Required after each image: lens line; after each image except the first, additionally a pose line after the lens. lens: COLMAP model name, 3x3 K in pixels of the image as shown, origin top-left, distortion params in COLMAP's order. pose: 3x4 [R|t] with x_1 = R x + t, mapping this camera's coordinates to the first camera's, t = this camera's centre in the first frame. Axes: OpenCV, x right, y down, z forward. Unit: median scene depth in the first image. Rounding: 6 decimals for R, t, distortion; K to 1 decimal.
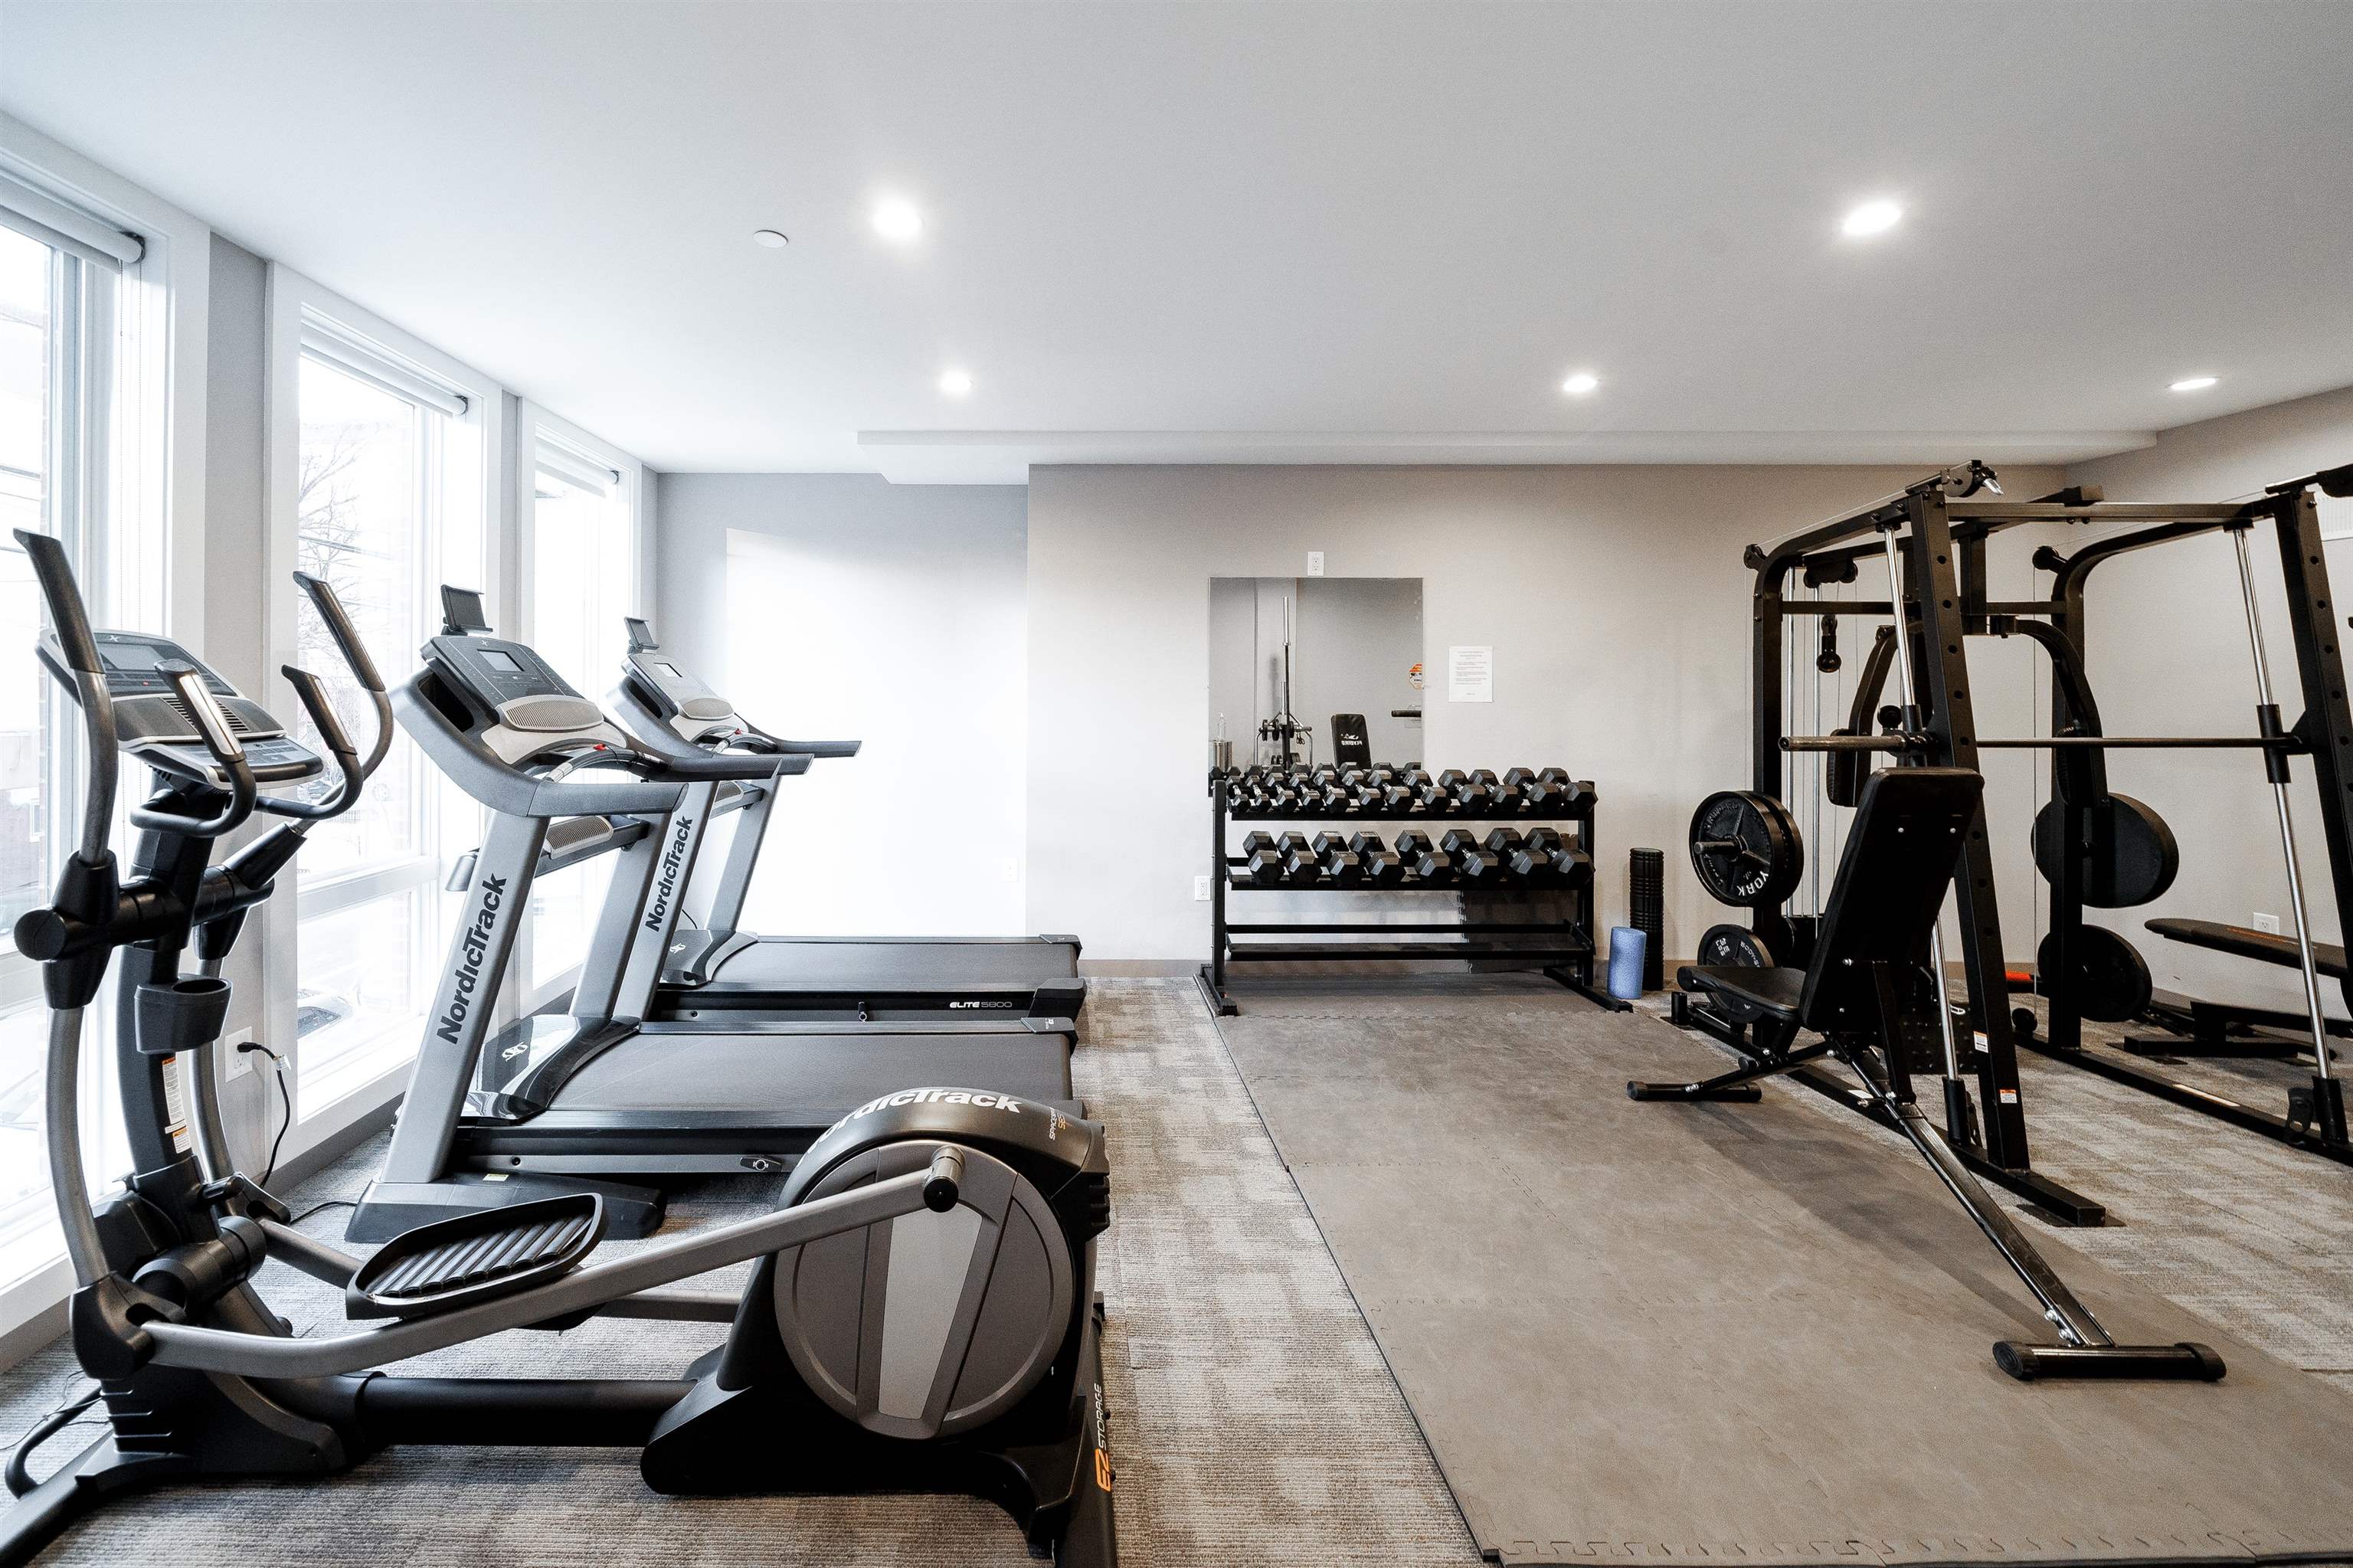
lens RADIAL K [[880.9, 0, 1066.7], [0, 880.9, 698.3], [0, 0, 1]] dist [0.001859, 0.000246]
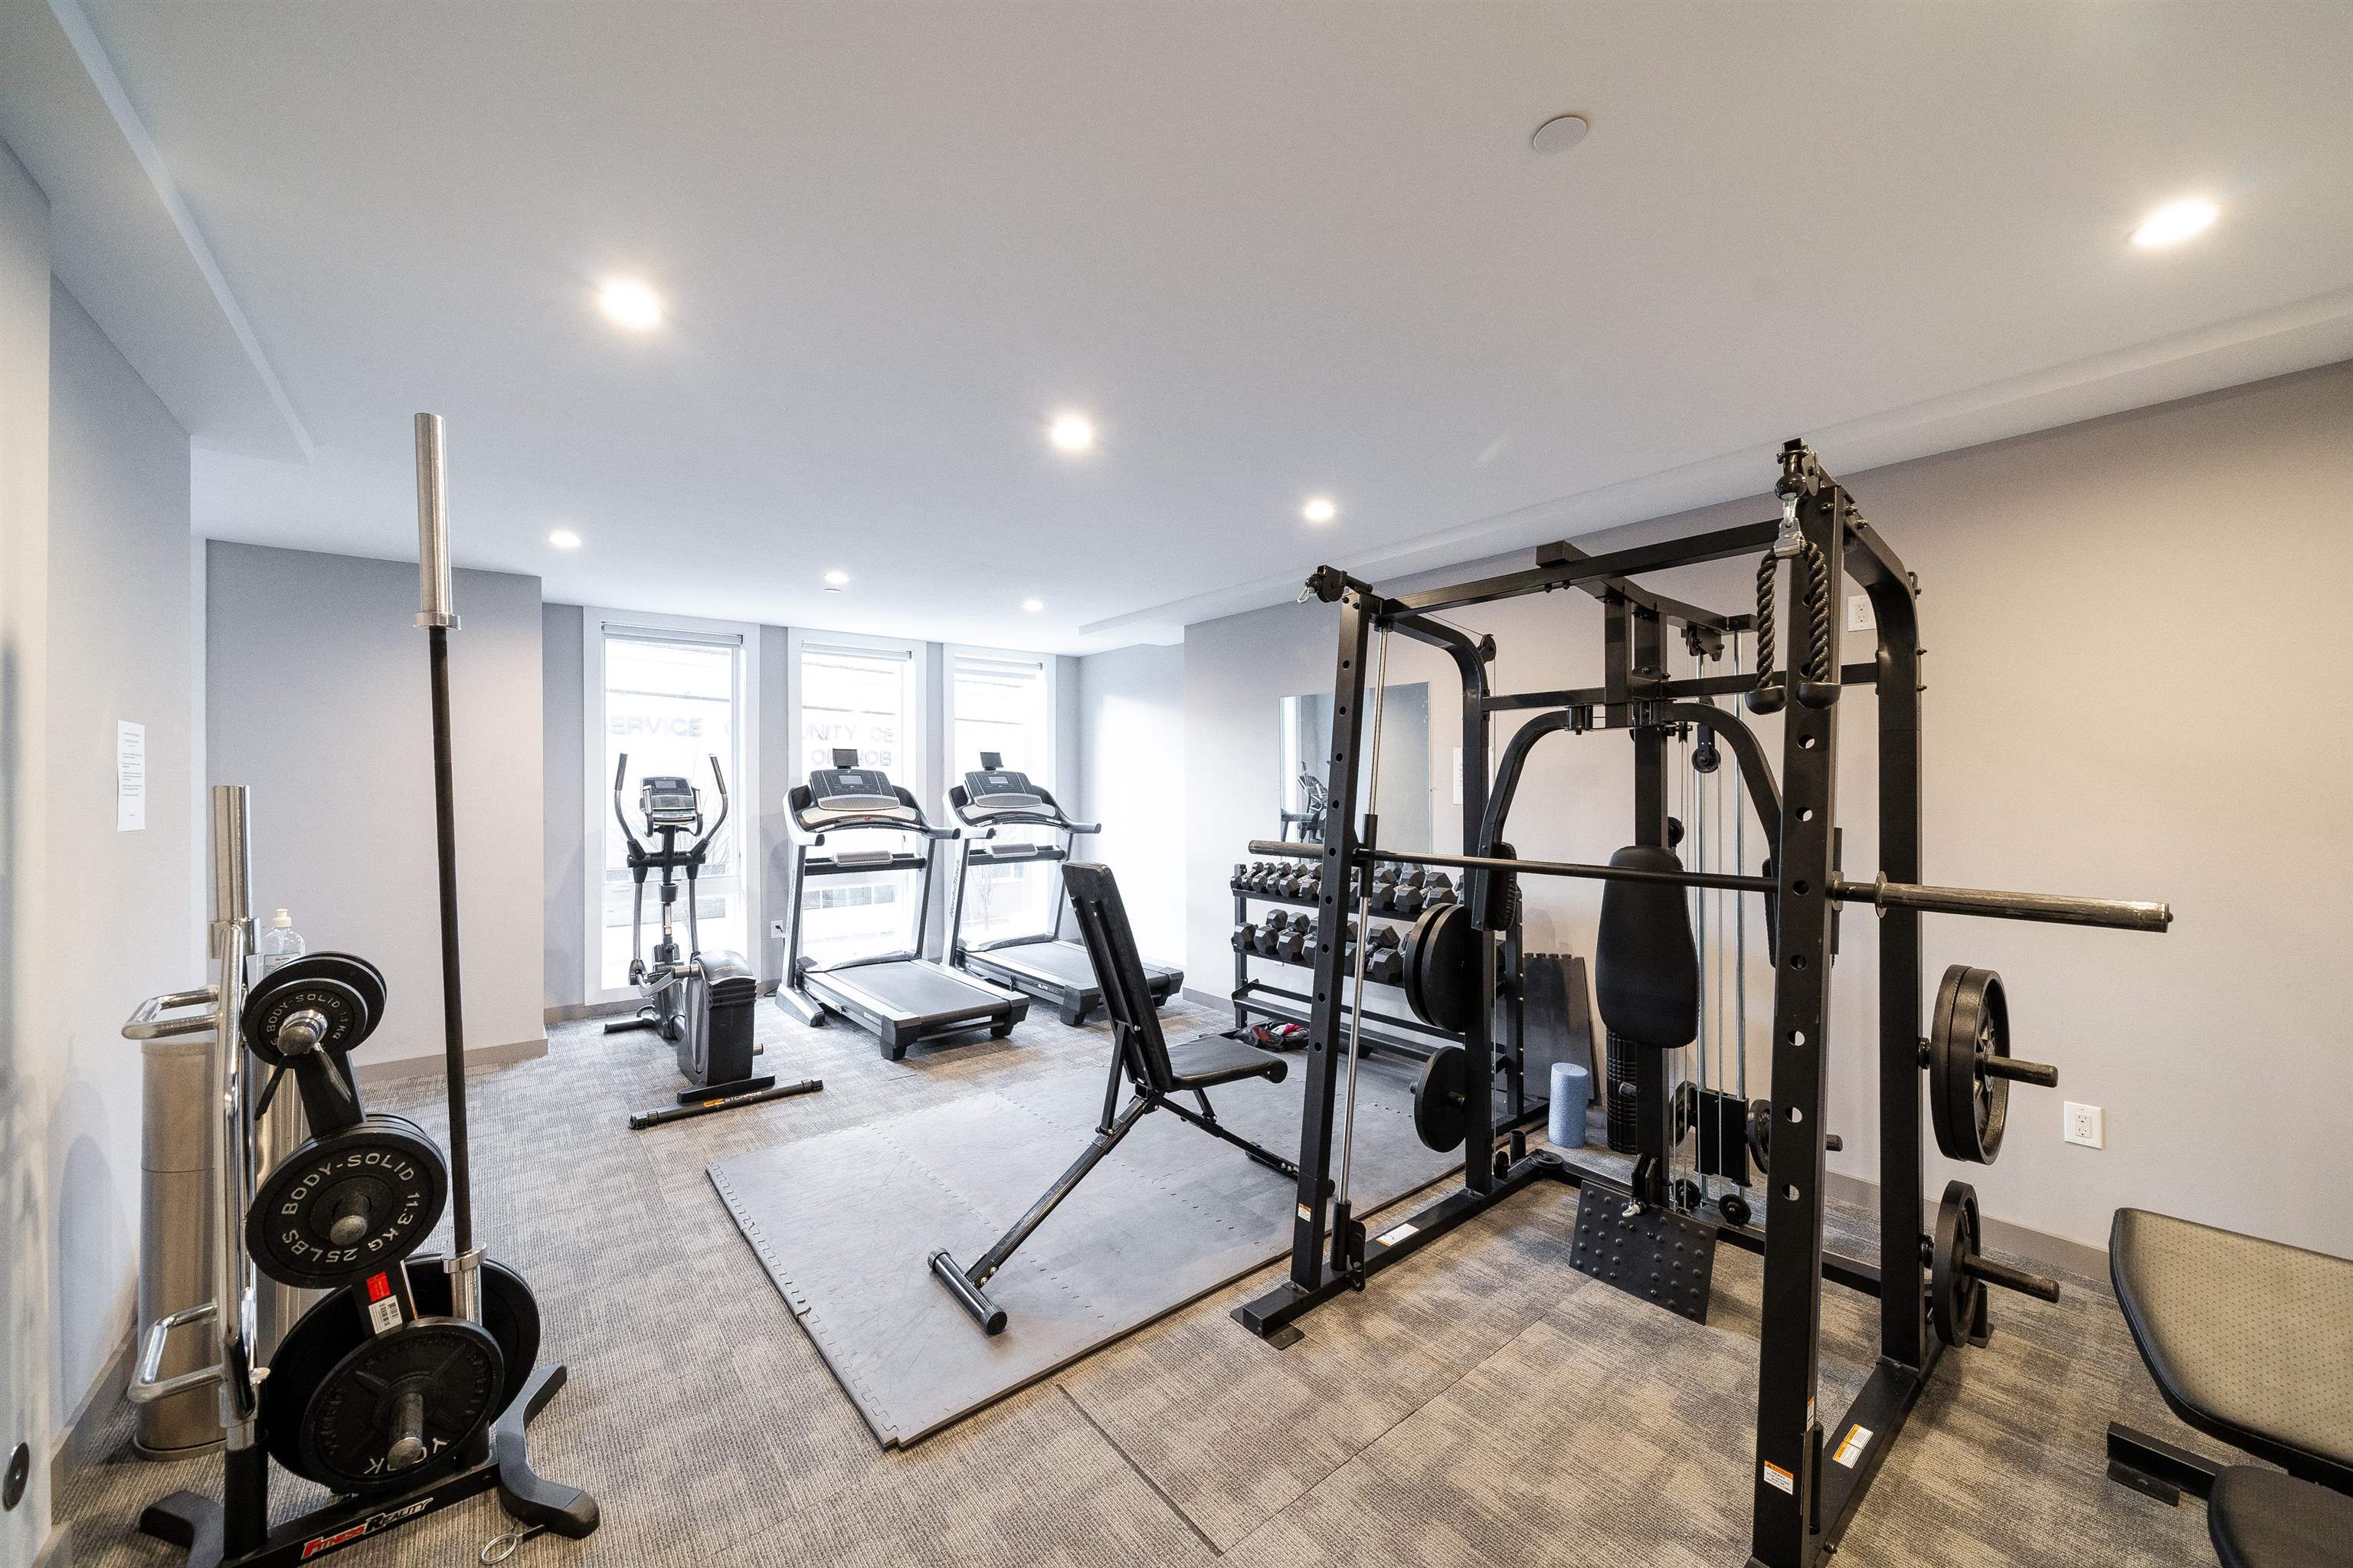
lens RADIAL K [[880.9, 0, 1196.3], [0, 880.9, 787.6], [0, 0, 1]] dist [0.001859, 0.000246]
pose [[0.626805, -0.000574, -0.779176, 1.160909], [0.003415, 0.999992, 0.002011, -0.018213], [0.779169, -0.003922, 0.626802, 0.181634]]
